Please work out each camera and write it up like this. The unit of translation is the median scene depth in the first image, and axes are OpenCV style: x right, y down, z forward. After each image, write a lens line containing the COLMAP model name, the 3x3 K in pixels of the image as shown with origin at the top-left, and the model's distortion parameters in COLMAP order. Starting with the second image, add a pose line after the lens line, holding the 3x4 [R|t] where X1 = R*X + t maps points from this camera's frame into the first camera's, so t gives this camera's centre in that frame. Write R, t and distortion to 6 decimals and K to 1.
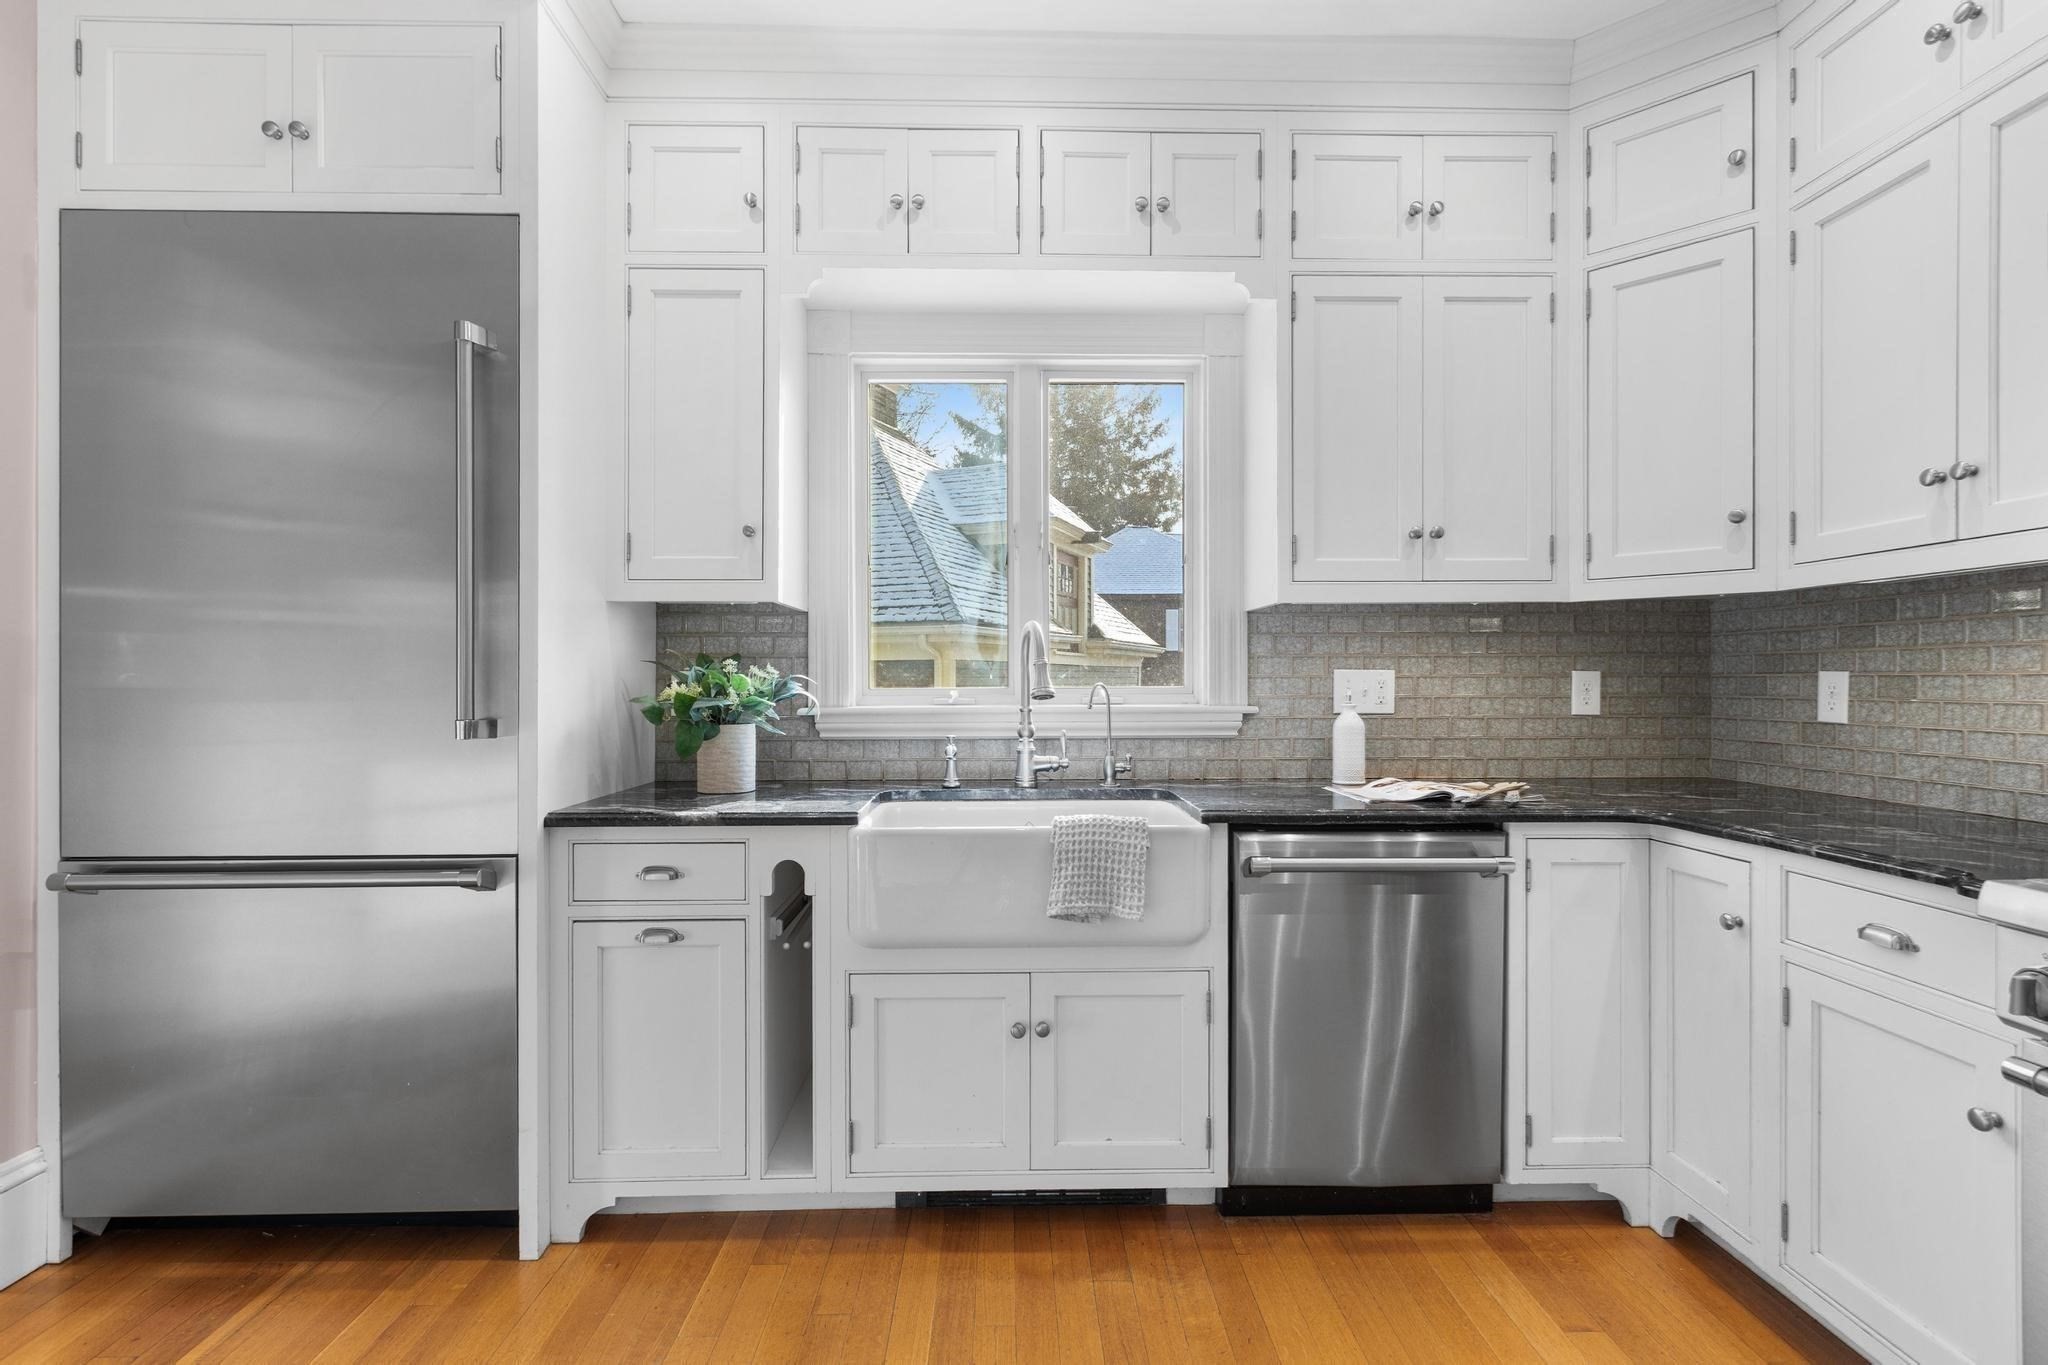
lens RADIAL K [[934.1, 0, 1017.9], [0, 934.1, 678.5], [0, 0, 1]] dist [0.002433, 0.000531]
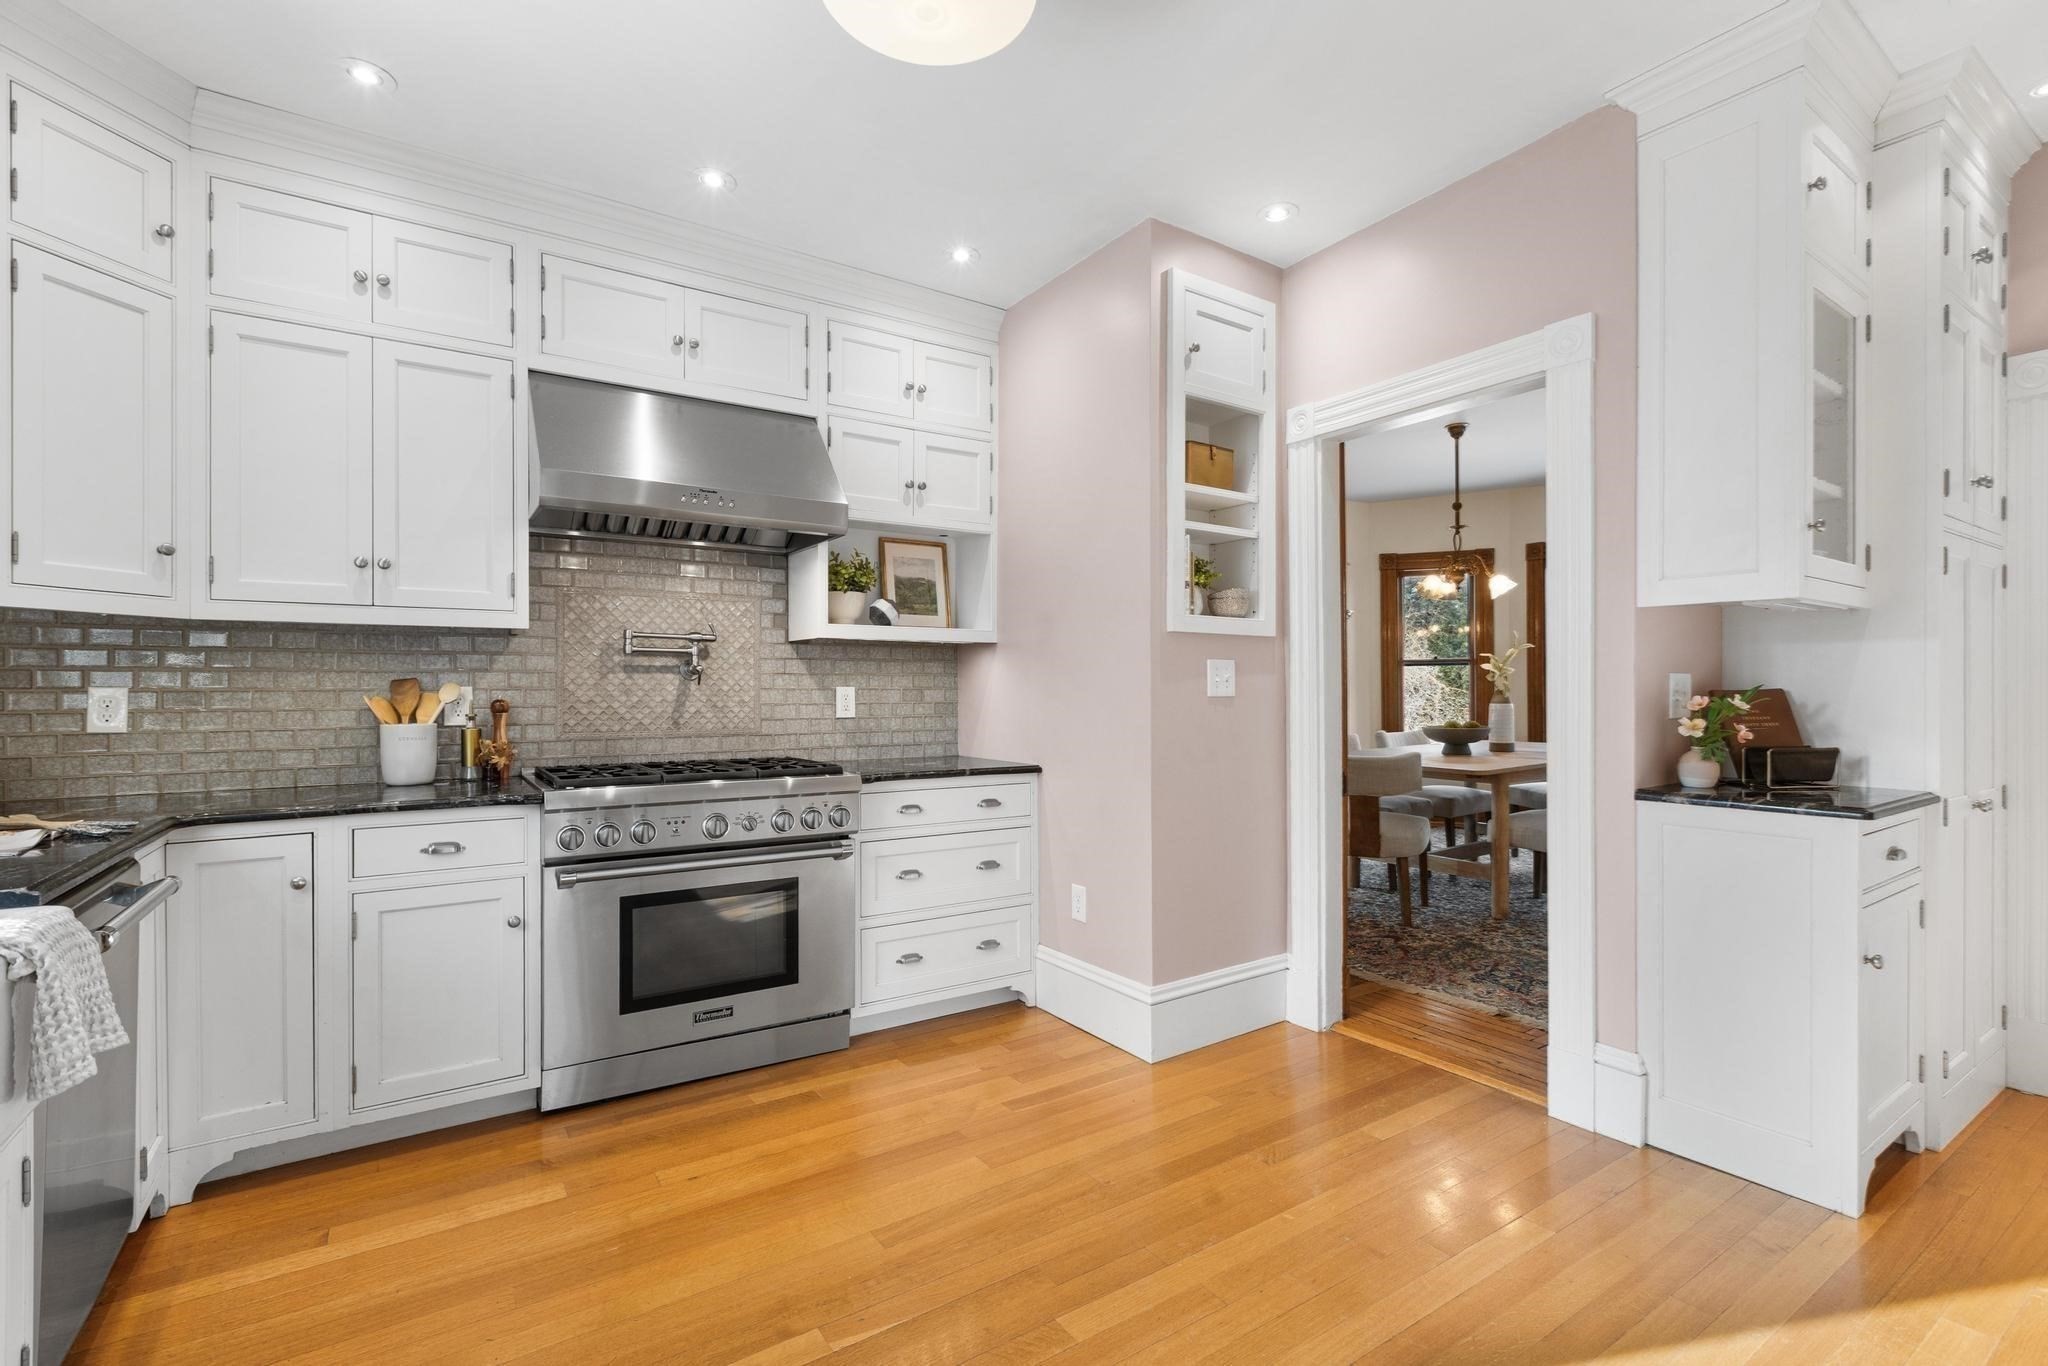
lens RADIAL K [[934.1, 0, 1020.7], [0, 934.1, 686.5], [0, 0, 1]] dist [0.002433, 0.000531]
pose [[-0.547863, 0.007709, 0.836533, -0.735227], [0.003881, 0.999970, -0.006673, 0.003653], [-0.836559, -0.000409, -0.547877, 0.755731]]
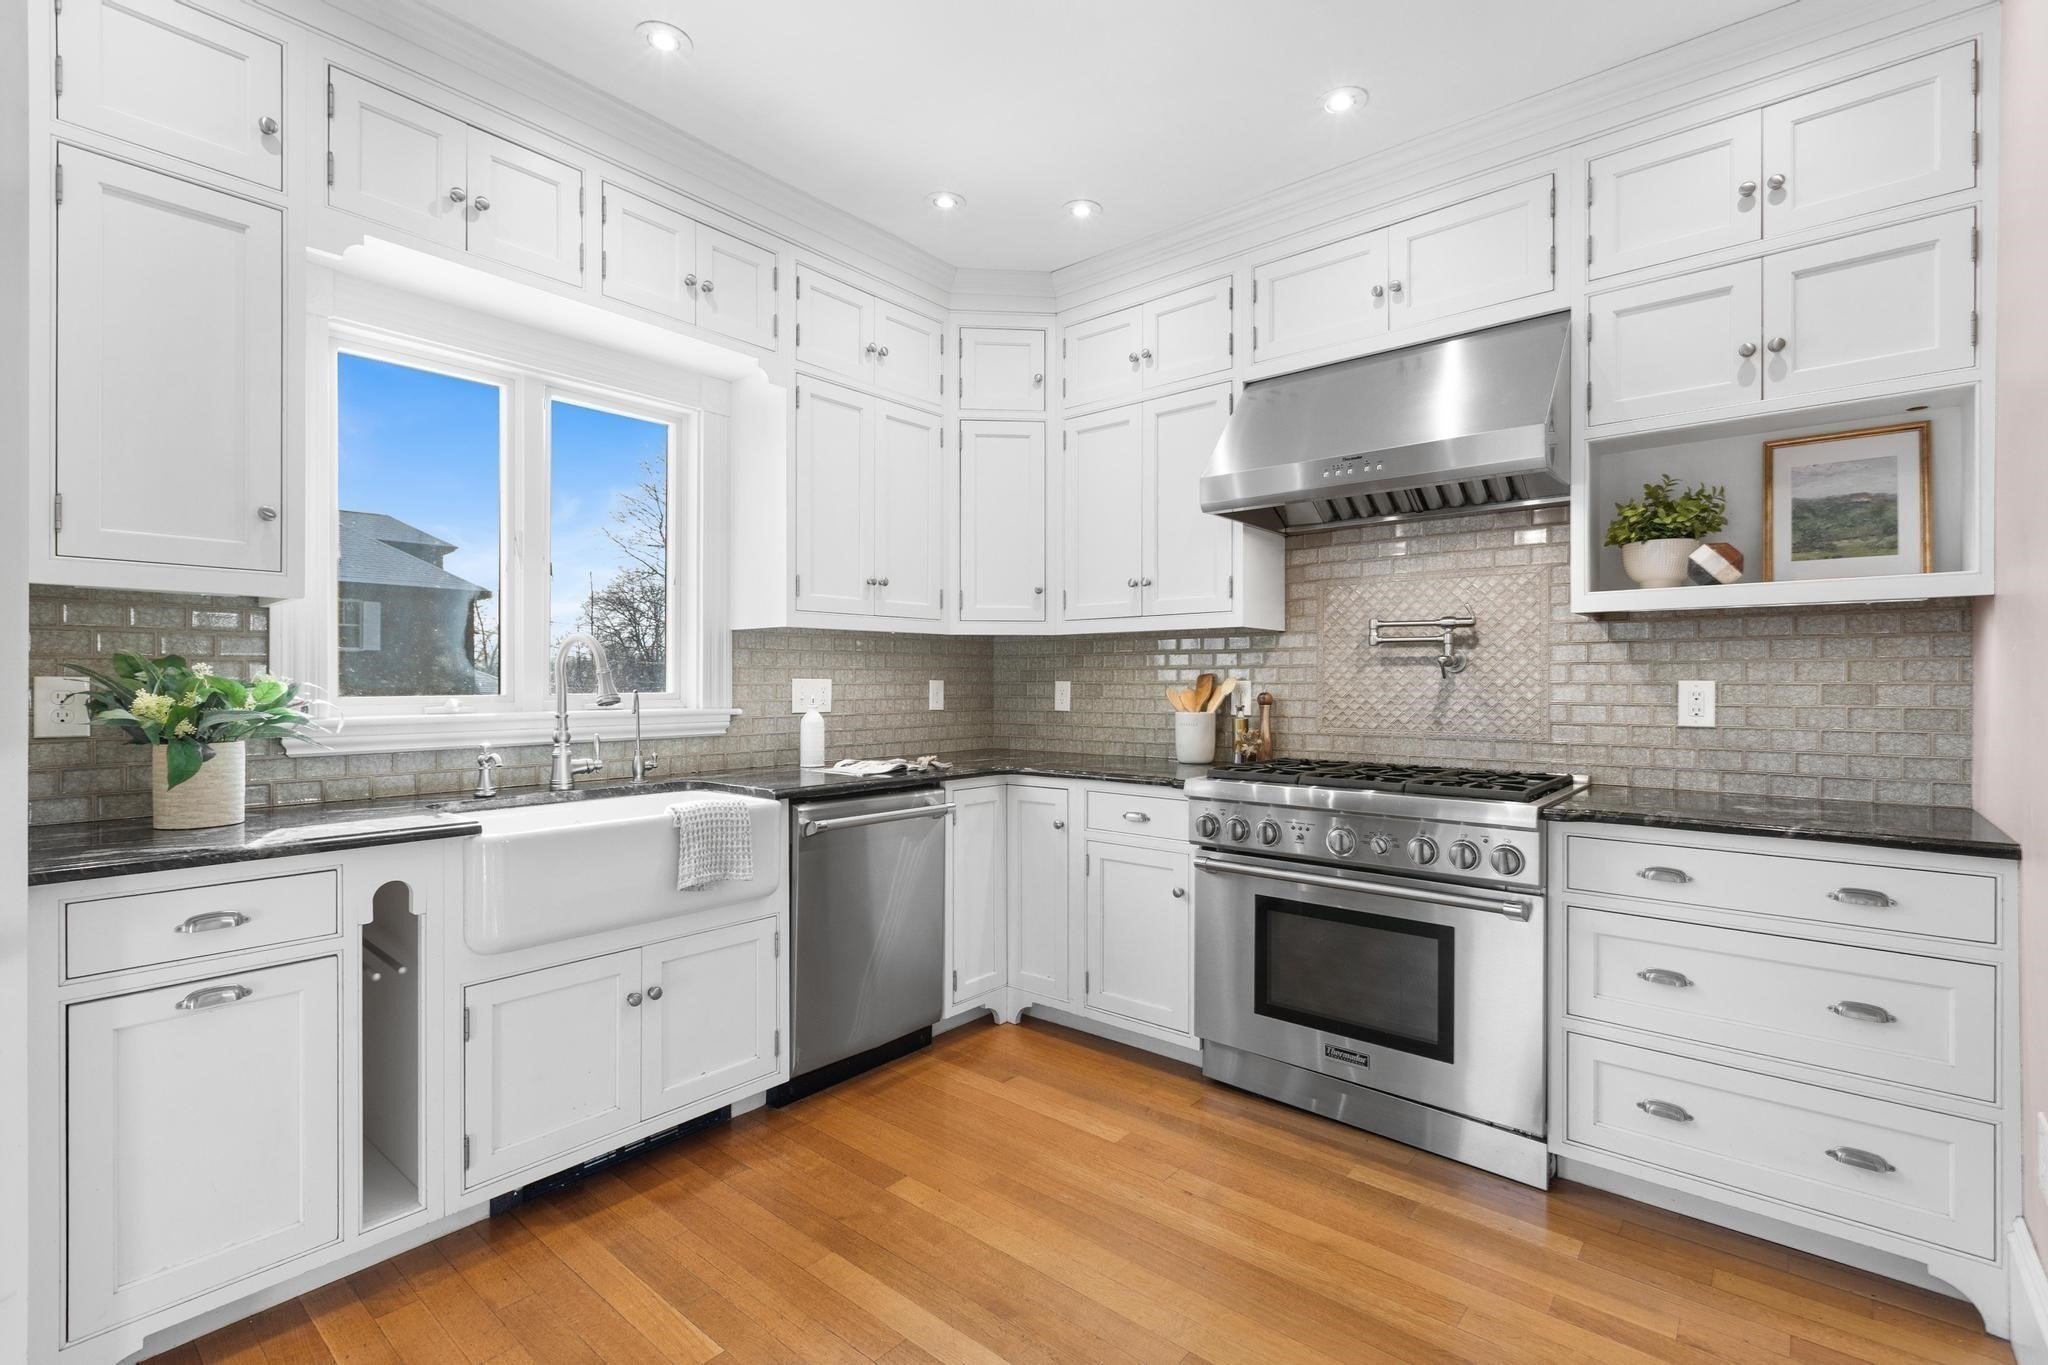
lens RADIAL K [[934.1, 0, 1014.8], [0, 934.1, 680.1], [0, 0, 1]] dist [0.002433, 0.000531]
pose [[0.661299, 0.002844, 0.750117, -0.526726], [-0.001218, 0.999996, -0.002718, -0.005520], [-0.750121, 0.000884, 0.661299, -0.085455]]
